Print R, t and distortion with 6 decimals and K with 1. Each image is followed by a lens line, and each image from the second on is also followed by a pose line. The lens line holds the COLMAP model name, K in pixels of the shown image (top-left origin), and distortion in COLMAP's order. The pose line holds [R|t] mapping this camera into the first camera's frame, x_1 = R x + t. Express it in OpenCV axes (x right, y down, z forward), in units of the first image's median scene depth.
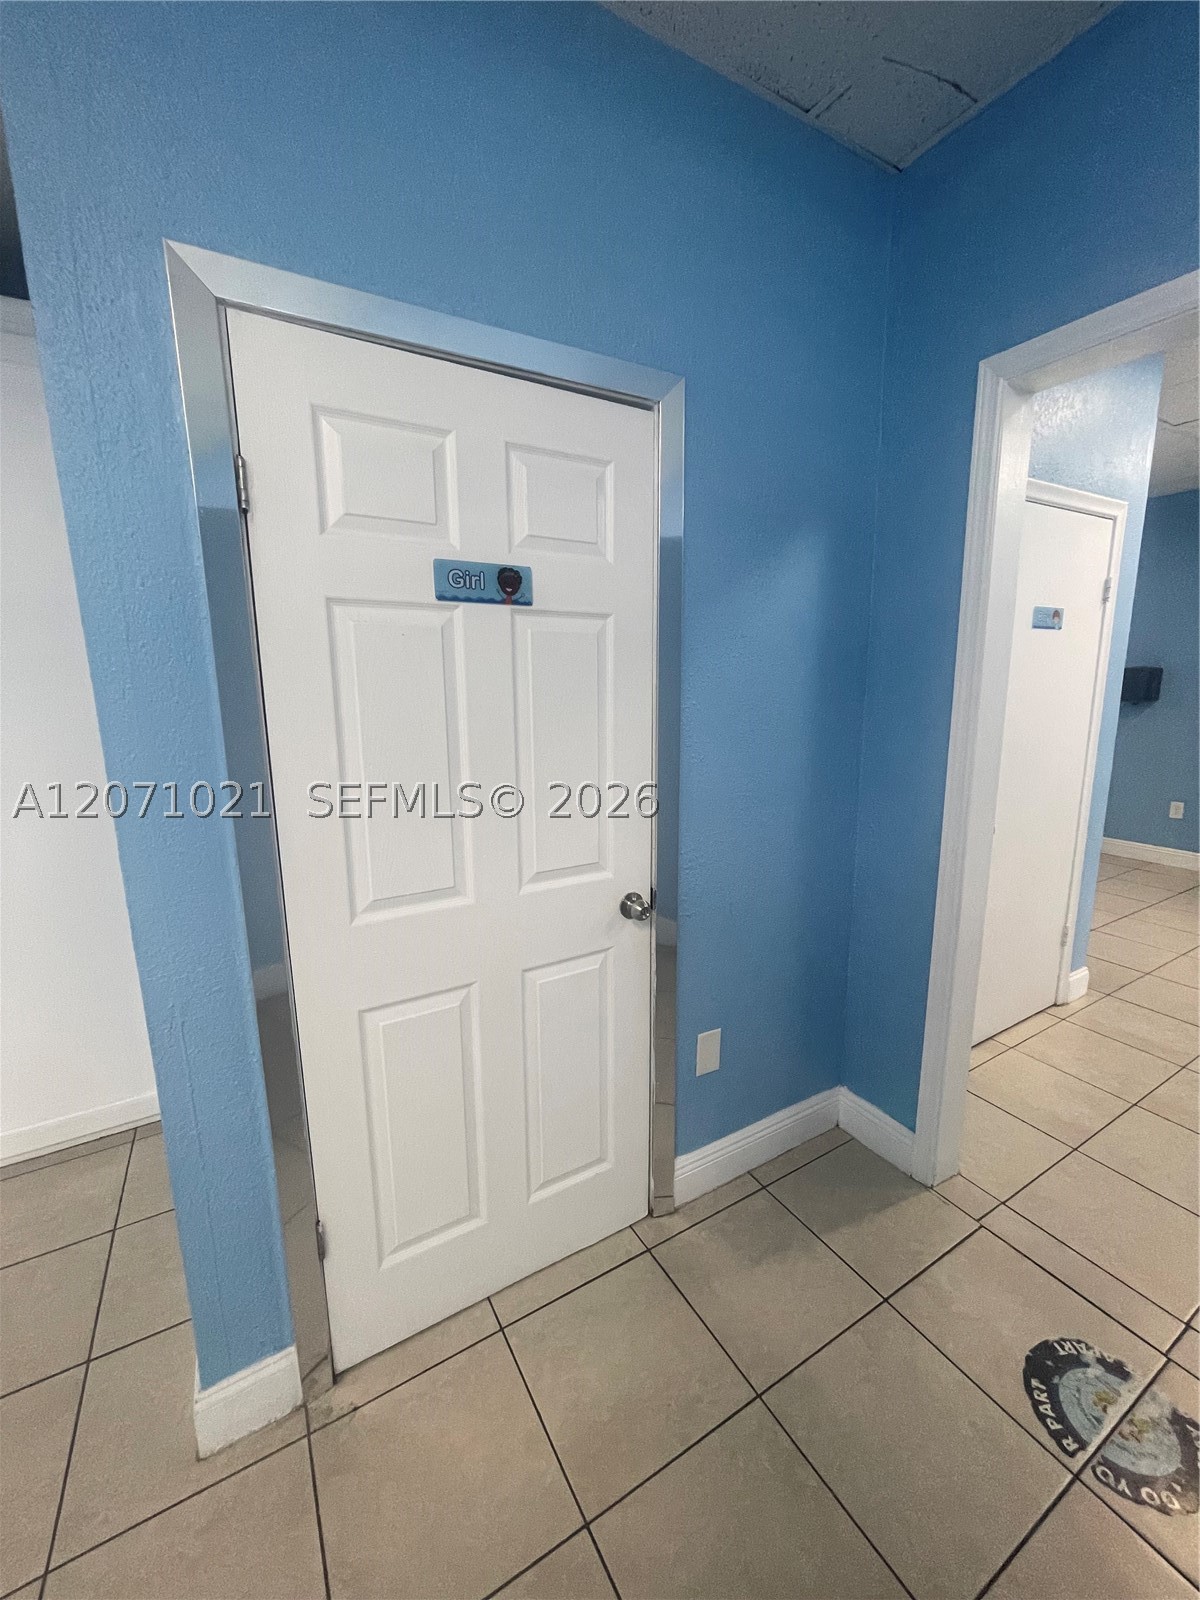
lens RADIAL K [[647.7, 0, 605.0], [0, 647.7, 796.3], [0, 0, 1]] dist [-0.004587, 0.001589]
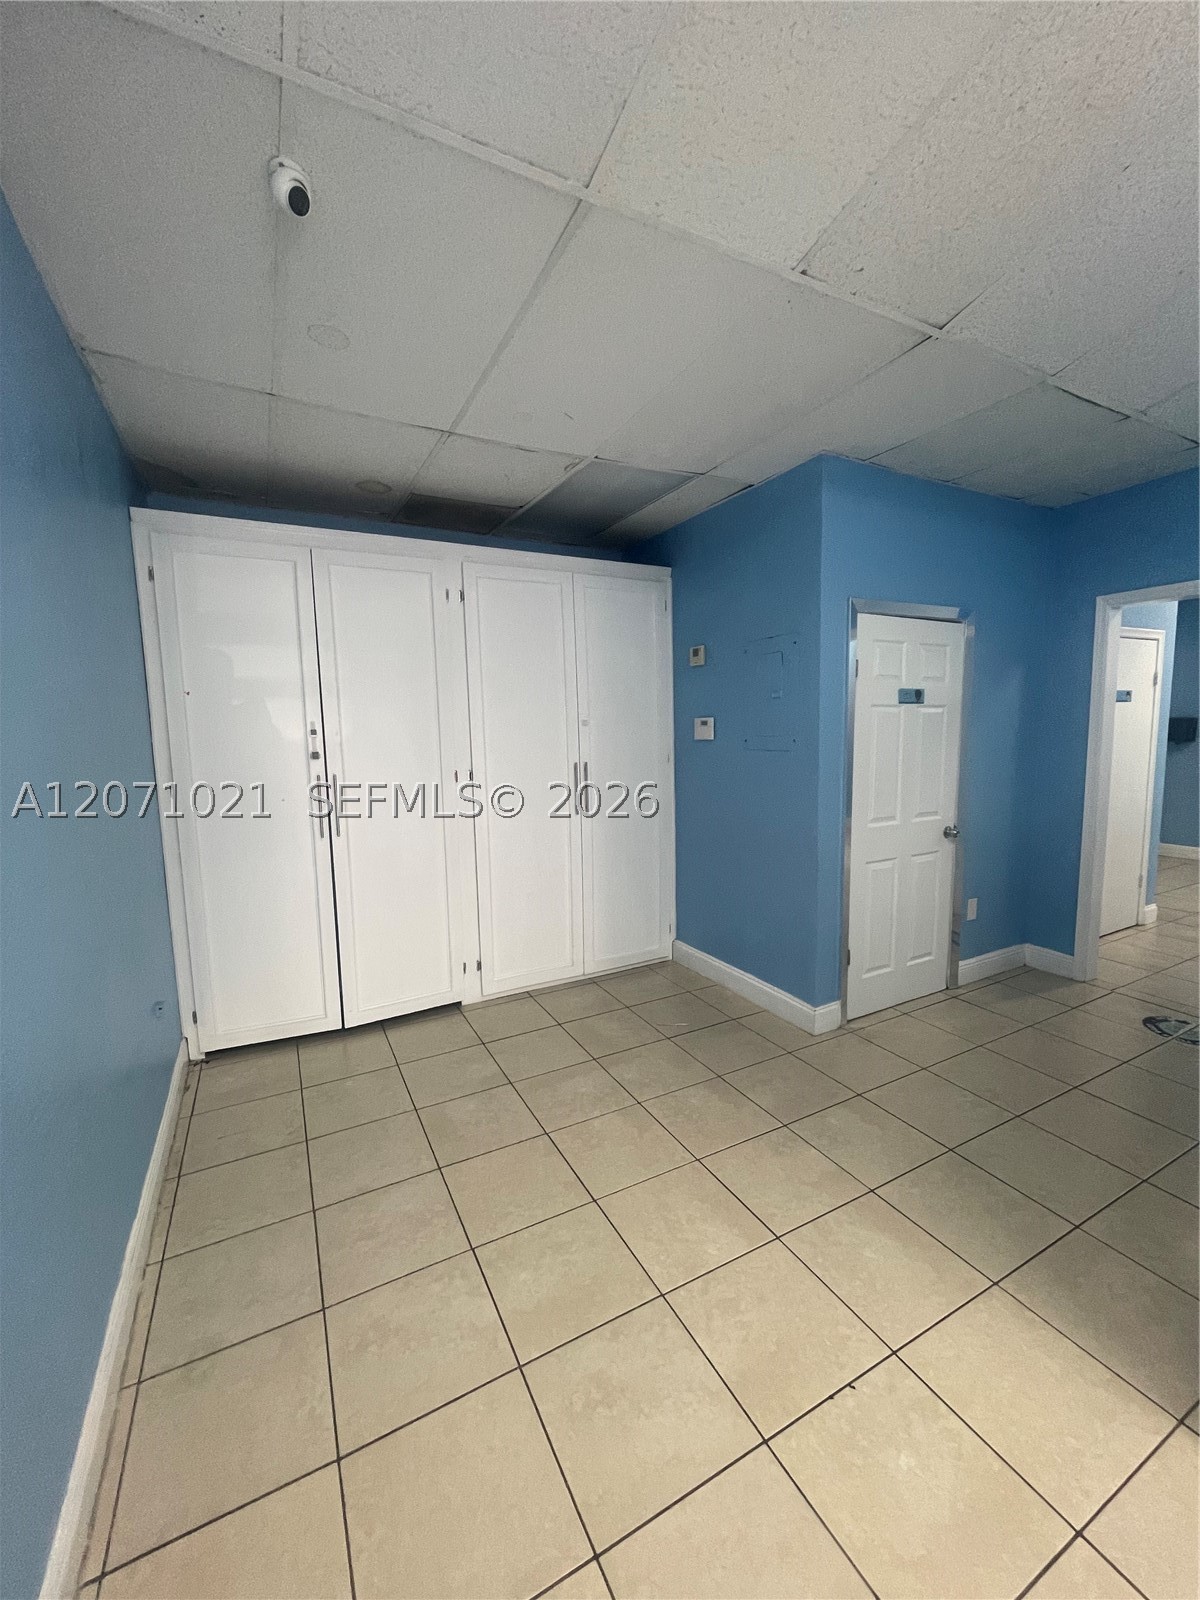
lens RADIAL K [[647.7, 0, 608.7], [0, 647.7, 799.2], [0, 0, 1]] dist [-0.004587, 0.001589]
pose [[0.999077, -0.003940, -0.042763, -0.922849], [0.001054, 0.997731, -0.067312, 0.182606], [0.042932, 0.067204, 0.996815, -1.151205]]
